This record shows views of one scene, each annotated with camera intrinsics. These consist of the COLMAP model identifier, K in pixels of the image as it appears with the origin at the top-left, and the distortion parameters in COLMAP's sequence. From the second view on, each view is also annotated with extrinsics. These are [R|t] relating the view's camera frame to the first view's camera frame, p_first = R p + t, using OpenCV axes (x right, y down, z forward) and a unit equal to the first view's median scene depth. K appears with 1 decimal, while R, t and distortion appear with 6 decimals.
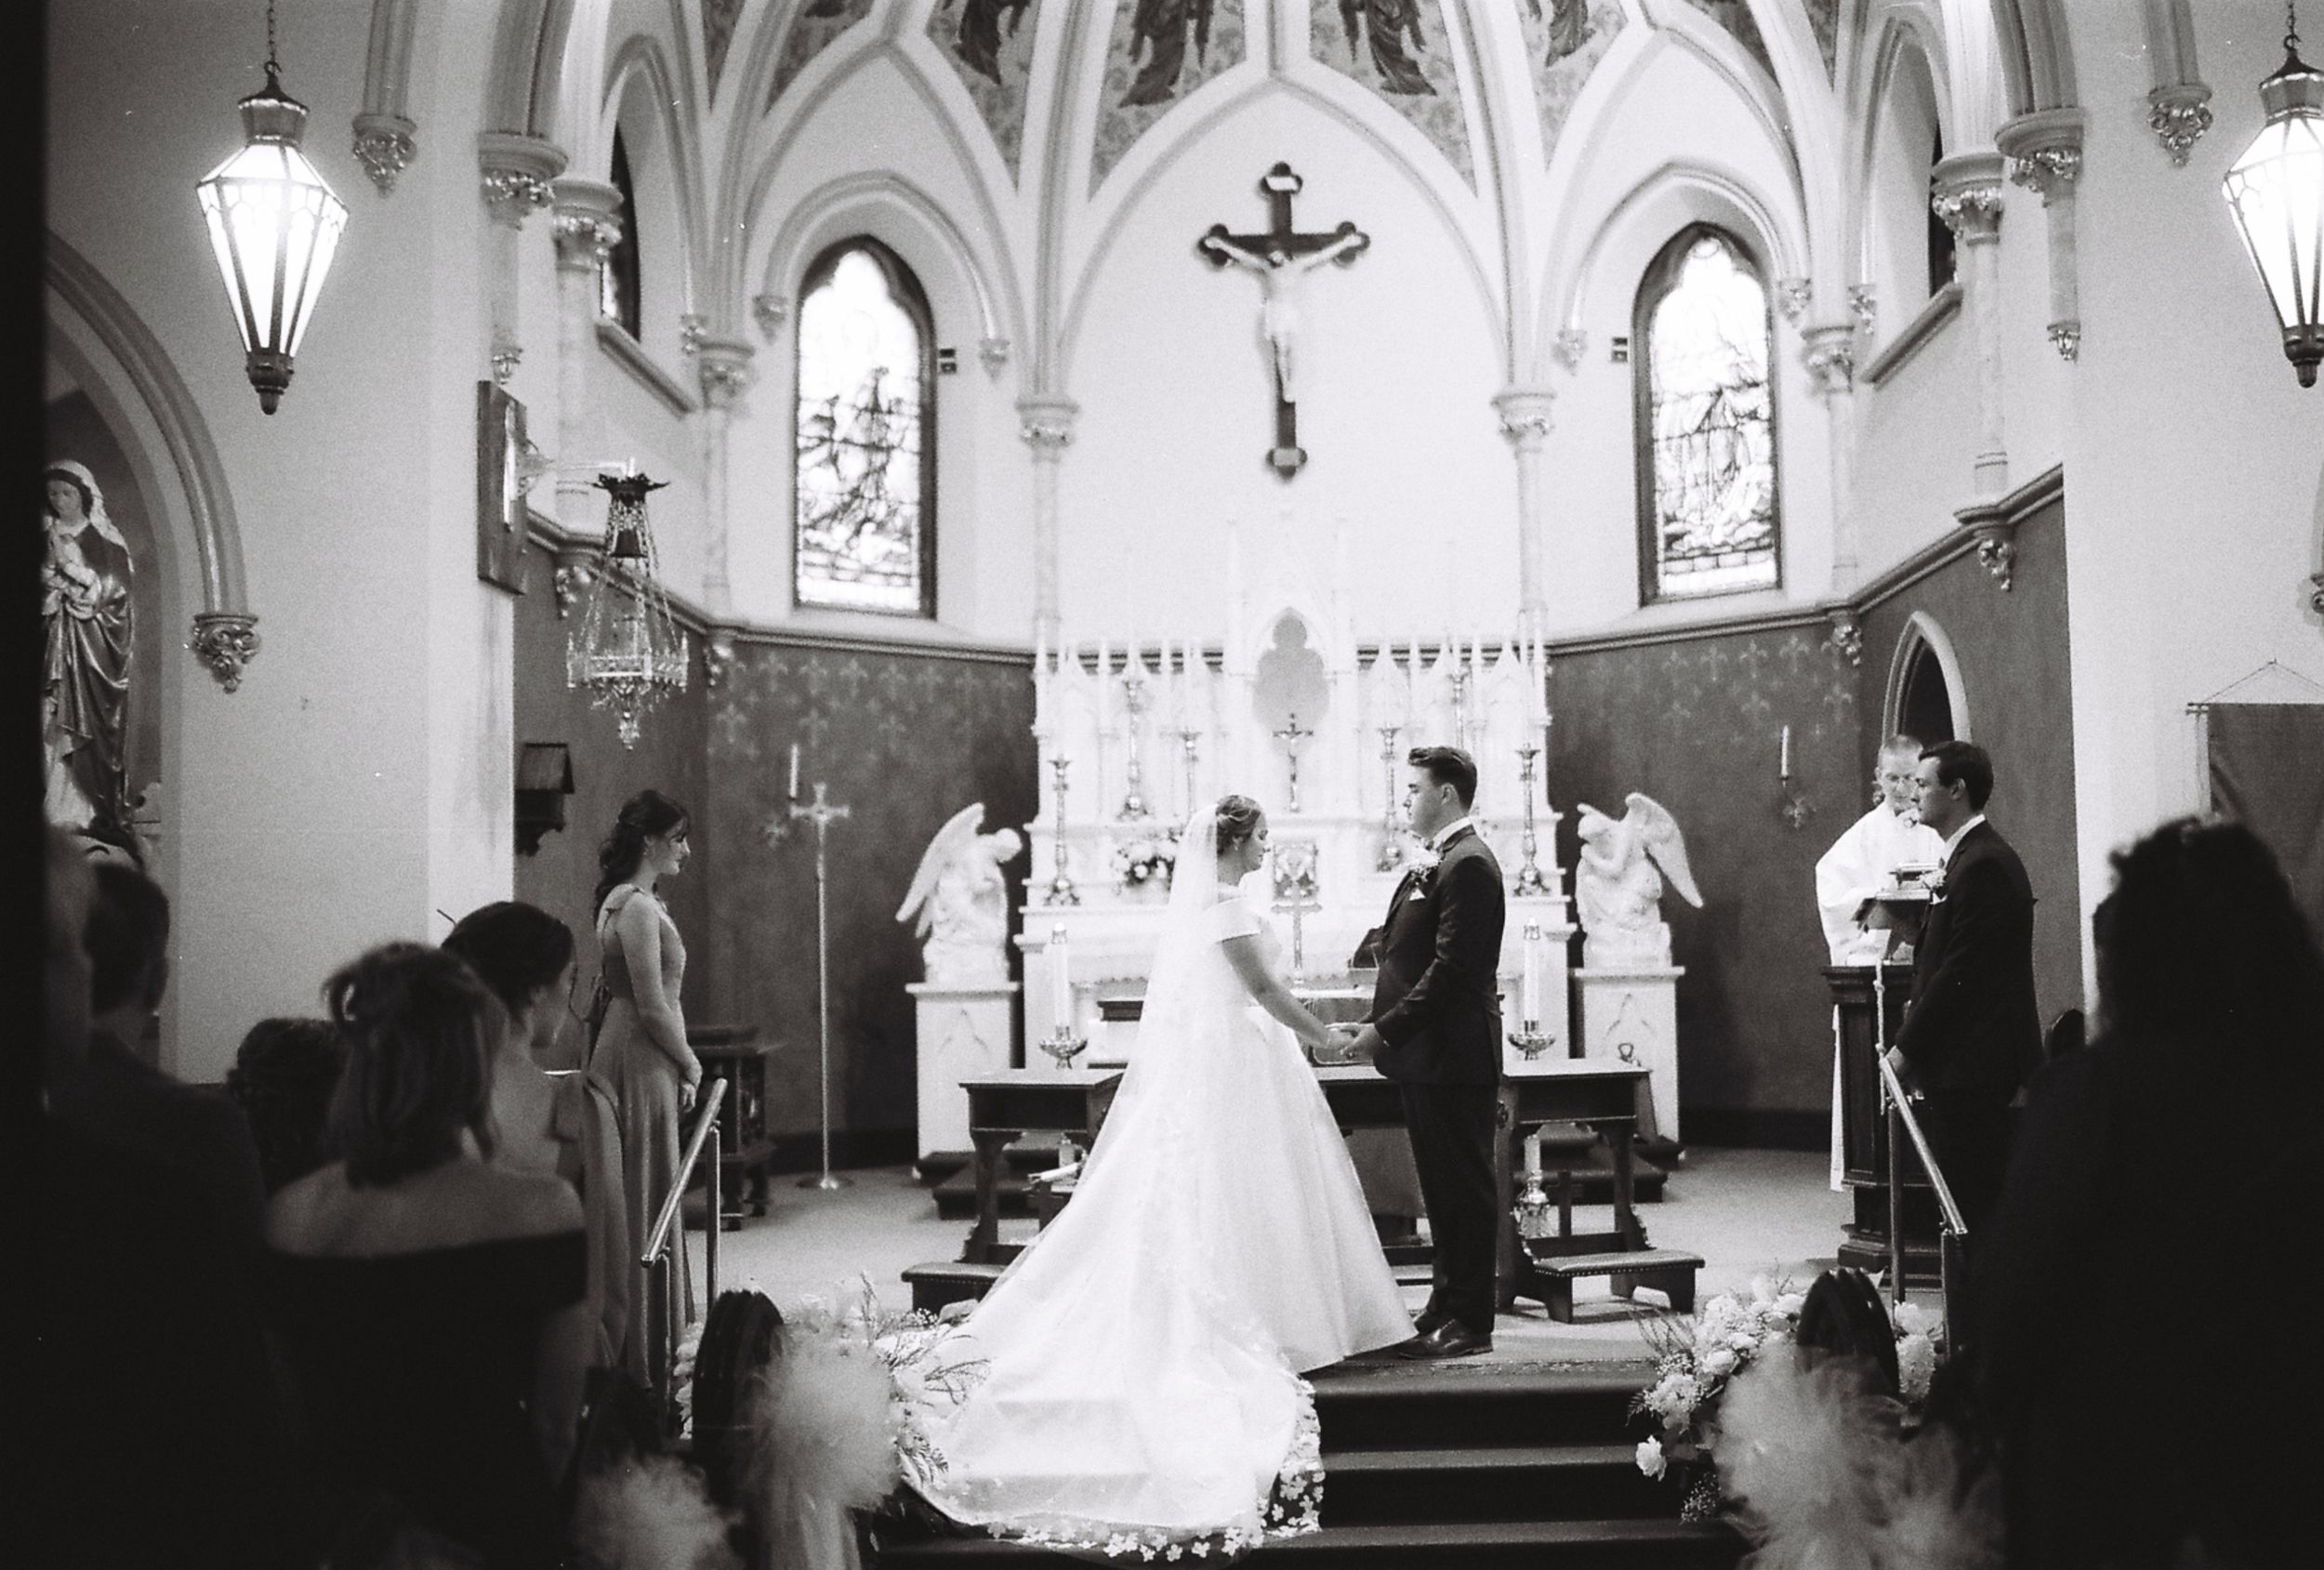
lens RADIAL K [[2511.6, 0, 1235.4], [0, 2511.6, 781.2], [0, 0, 1]] dist [-0.000516, 0.000000]
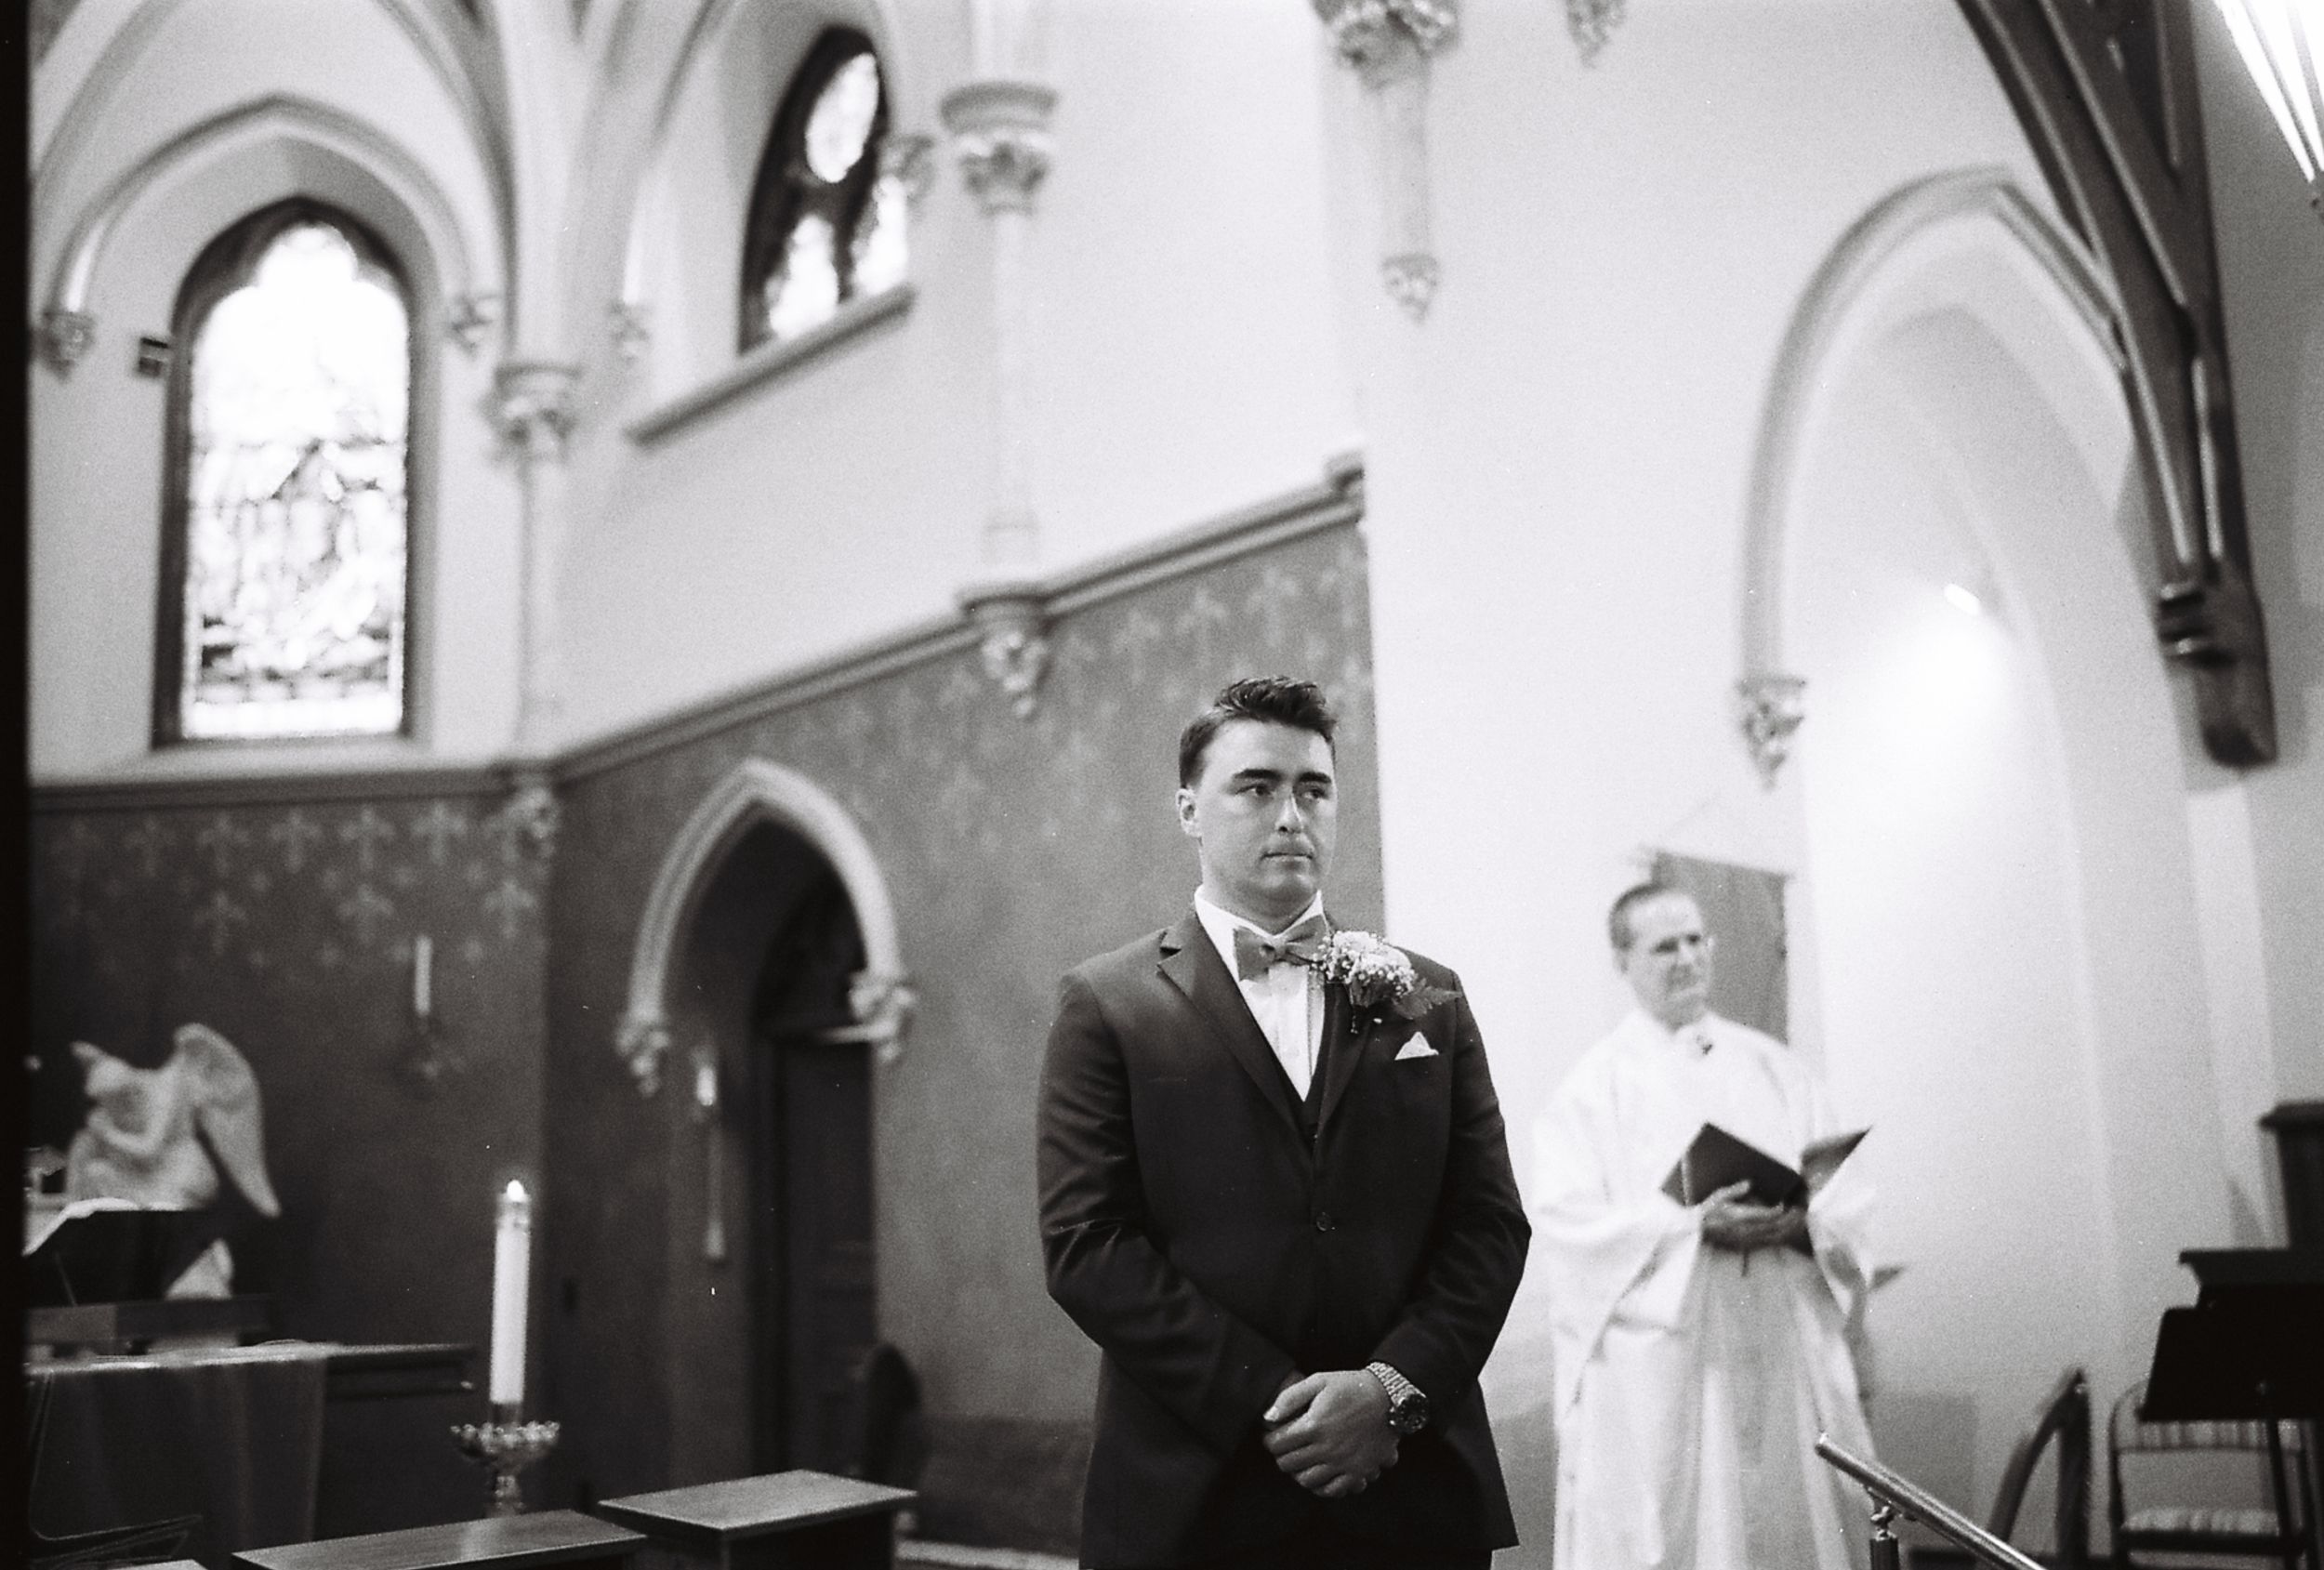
lens RADIAL K [[2511.6, 0, 1250.1], [0, 2511.6, 799.4], [0, 0, 1]] dist [-0.000516, 0.000000]
pose [[0.721096, 0.116951, 0.682893, -0.079914], [-0.024352, 0.989320, -0.143714, 0.031462], [-0.692407, 0.087002, 0.716243, 0.371607]]
